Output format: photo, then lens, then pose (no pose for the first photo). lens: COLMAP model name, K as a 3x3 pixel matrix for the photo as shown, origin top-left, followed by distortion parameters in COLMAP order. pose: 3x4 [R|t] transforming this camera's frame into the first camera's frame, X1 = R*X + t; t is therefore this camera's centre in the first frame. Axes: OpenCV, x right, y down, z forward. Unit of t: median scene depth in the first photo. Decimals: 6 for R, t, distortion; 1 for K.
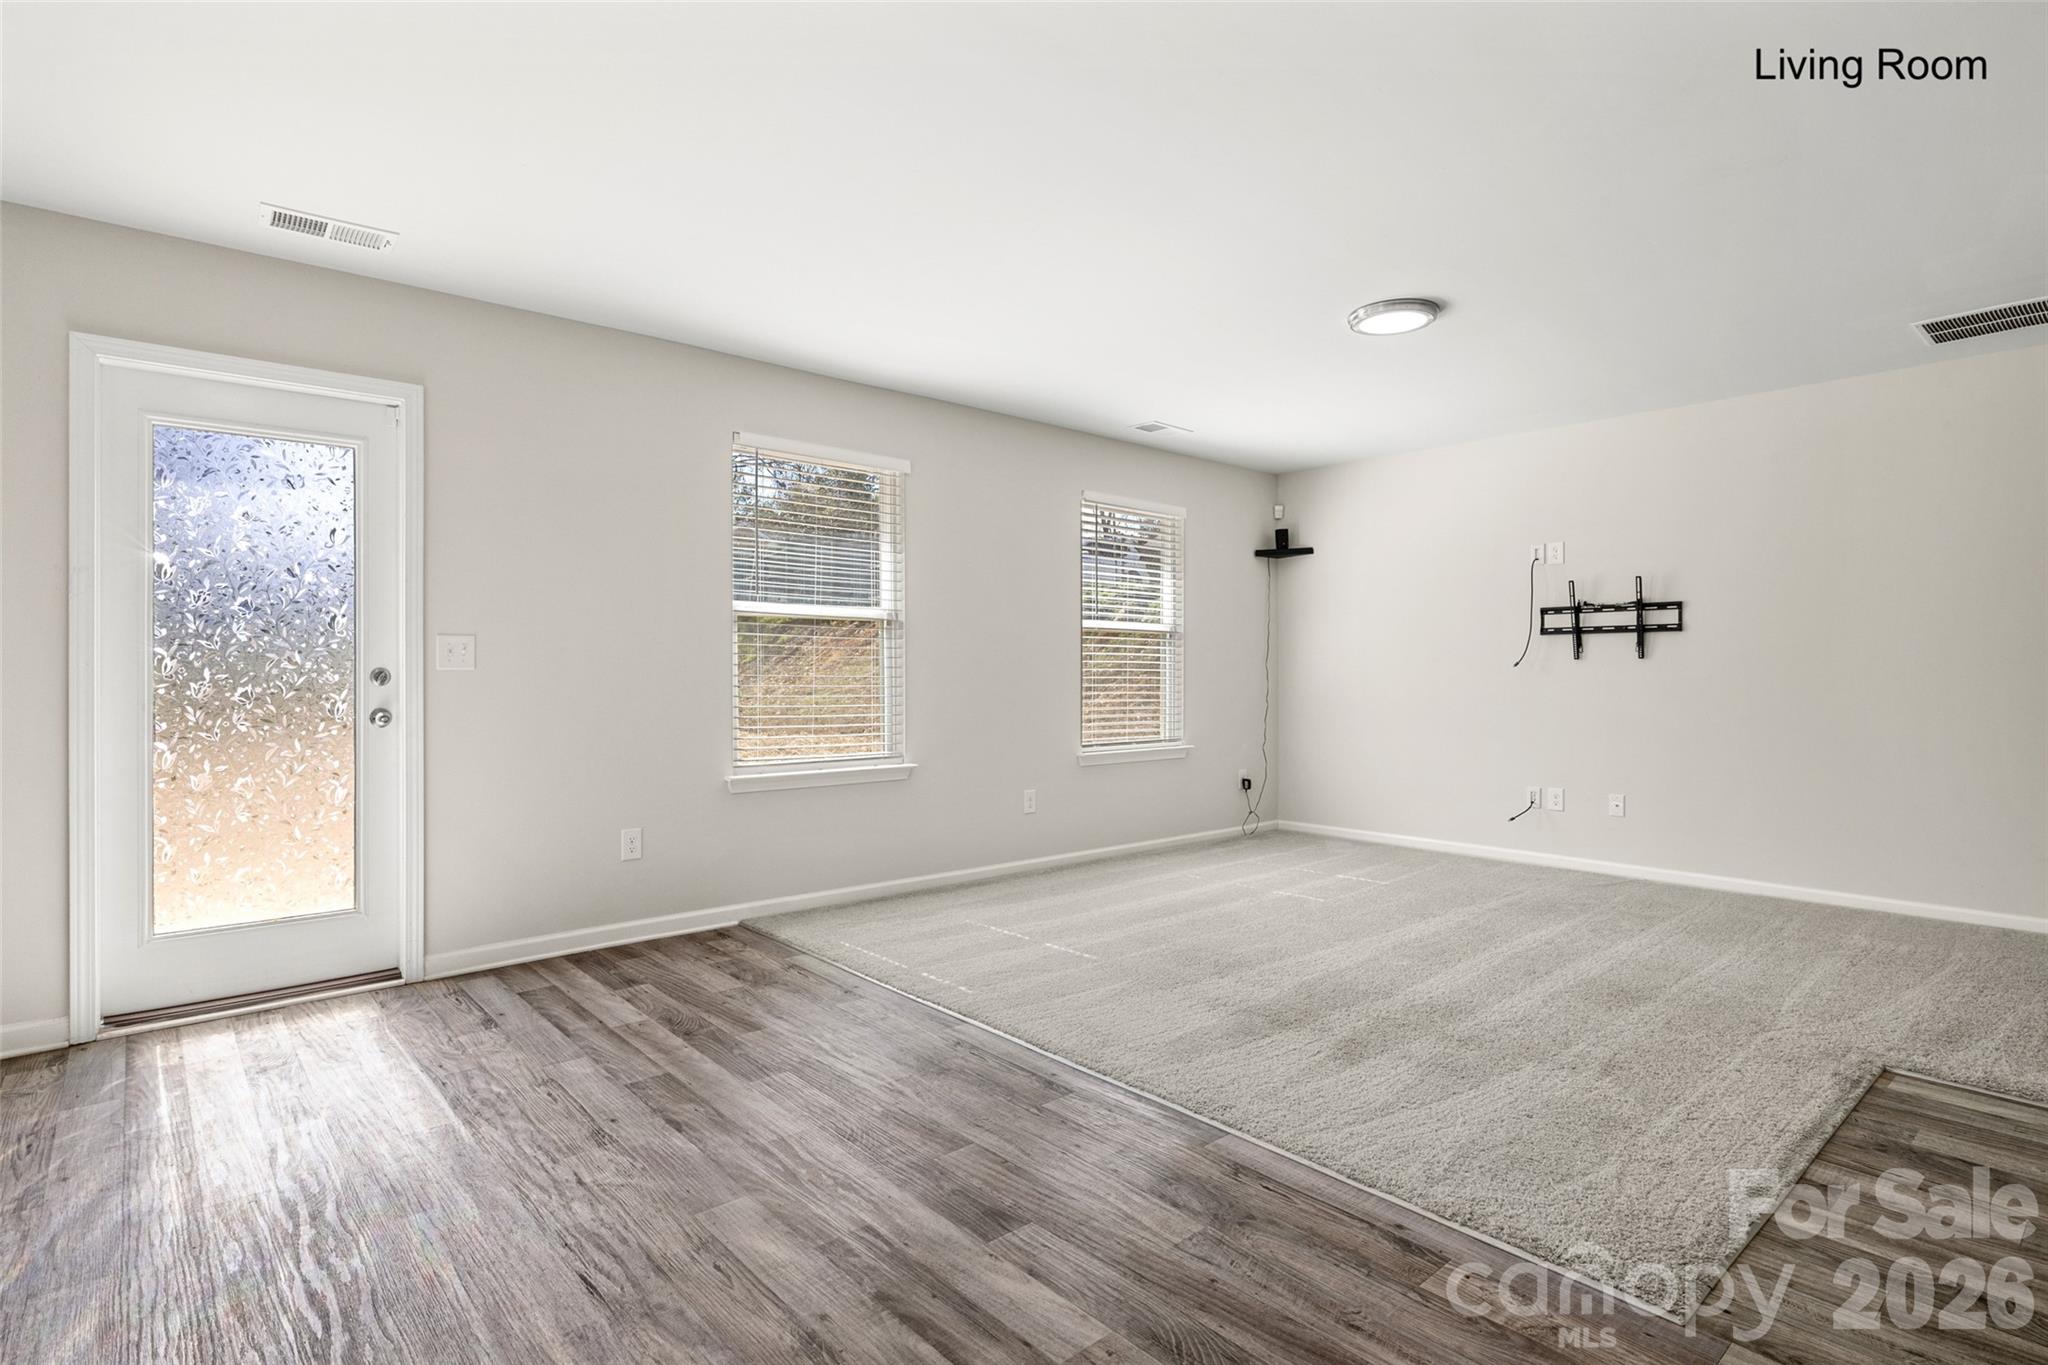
lens RADIAL K [[1020.8, 0, 1012.8], [0, 1020.8, 672.1], [0, 0, 1]] dist [0.000257, -0.001490]
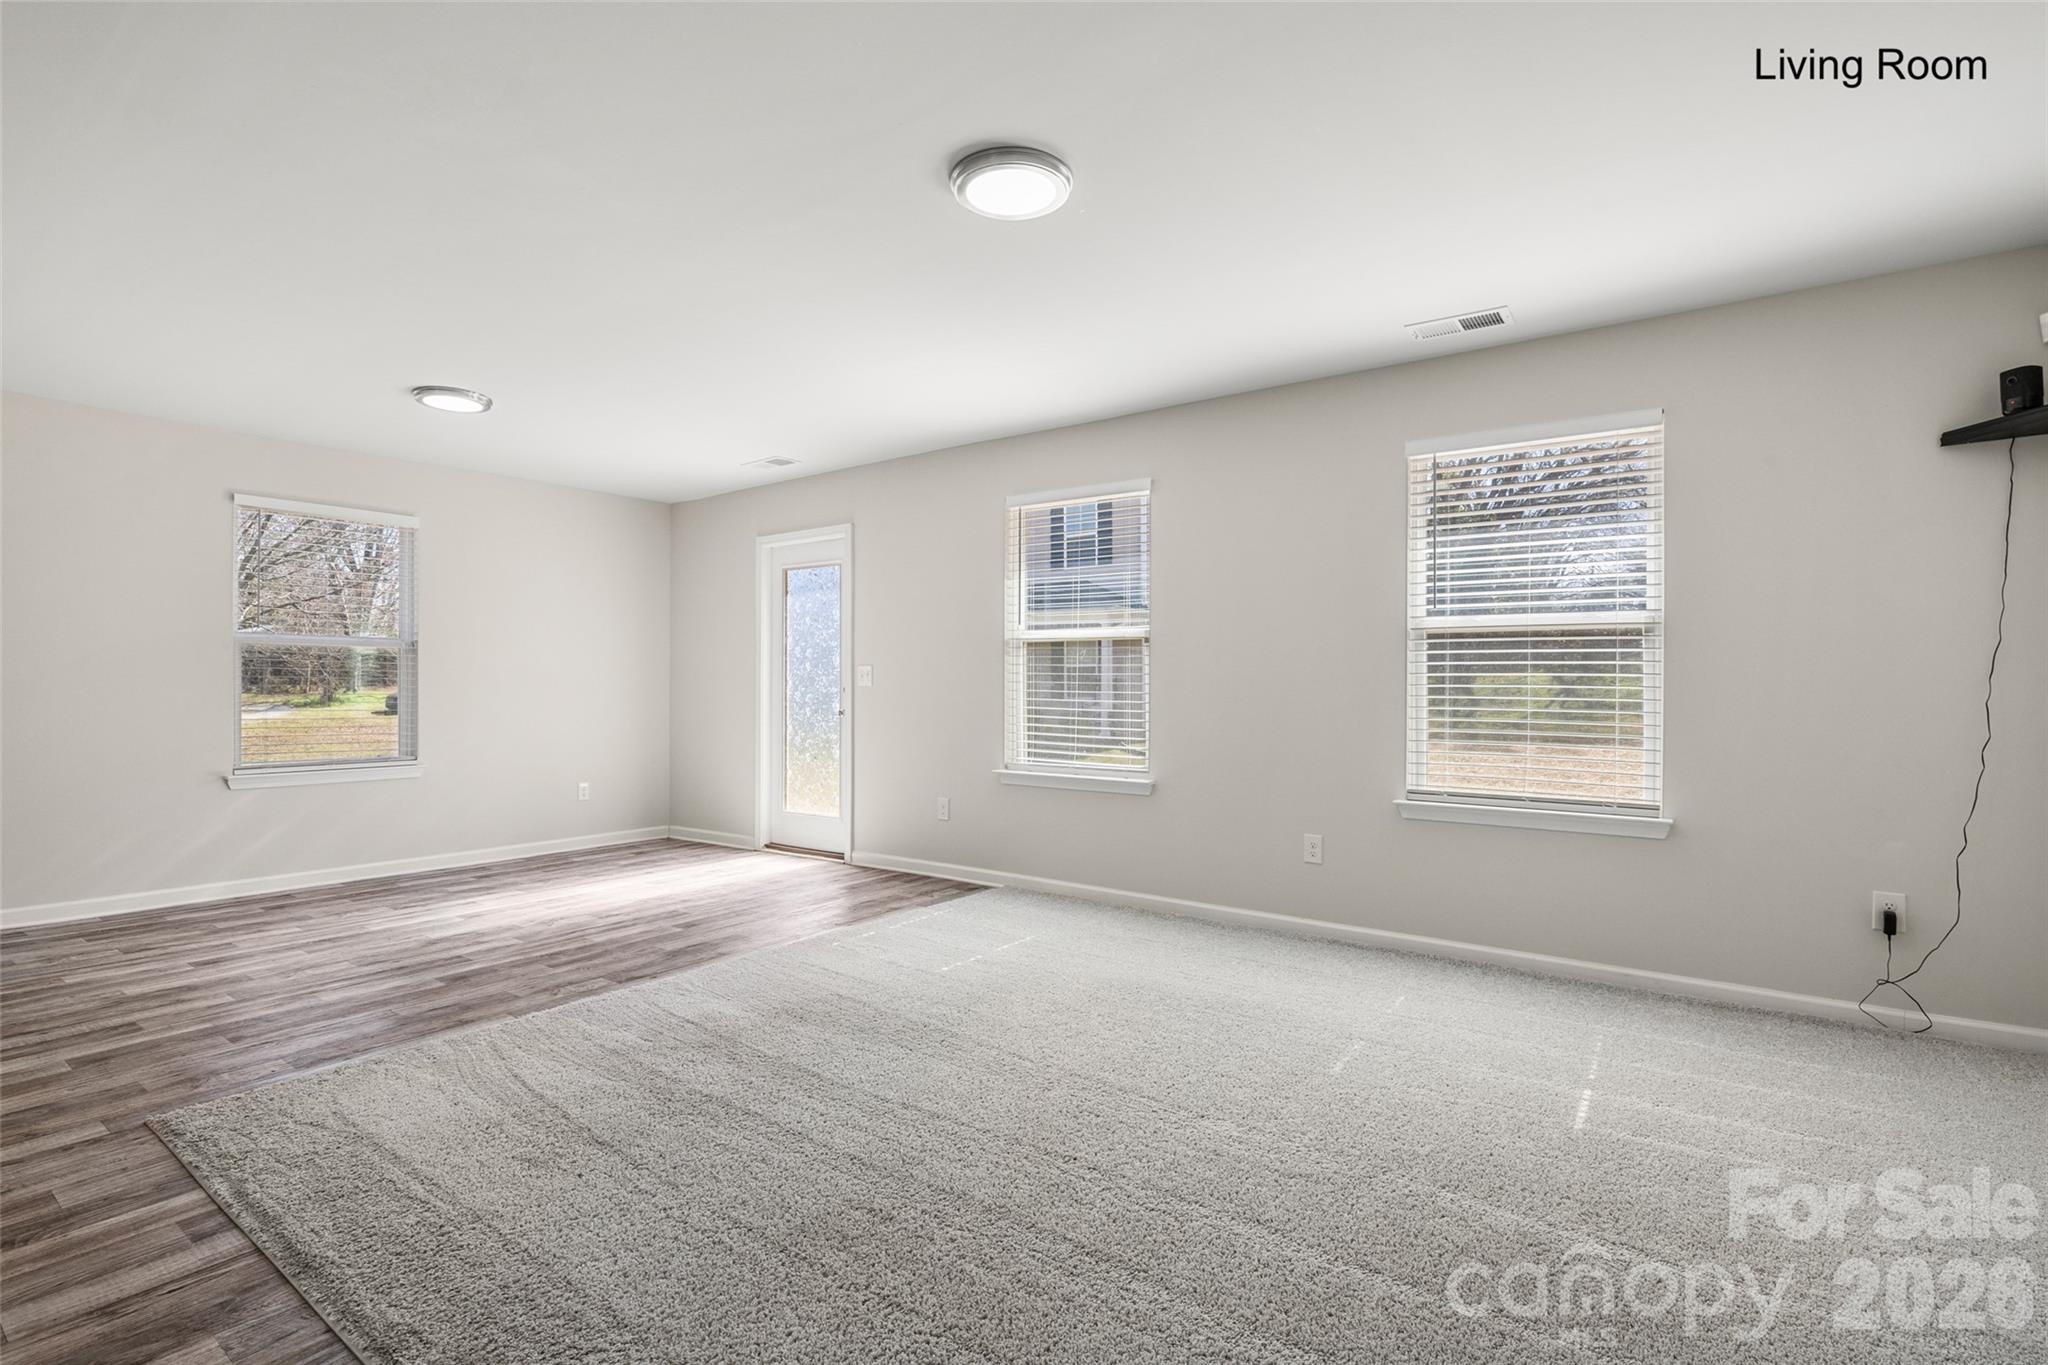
lens RADIAL K [[979.9, 0, 1026.0], [0, 979.9, 681.3], [0, 0, 1]] dist [-0.000014, 0.000156]
pose [[0.214505, -0.007677, -0.976693, 1.151131], [-0.007500, 0.999927, -0.009507, 0.004654], [0.976694, 0.009364, 0.214431, 0.962741]]
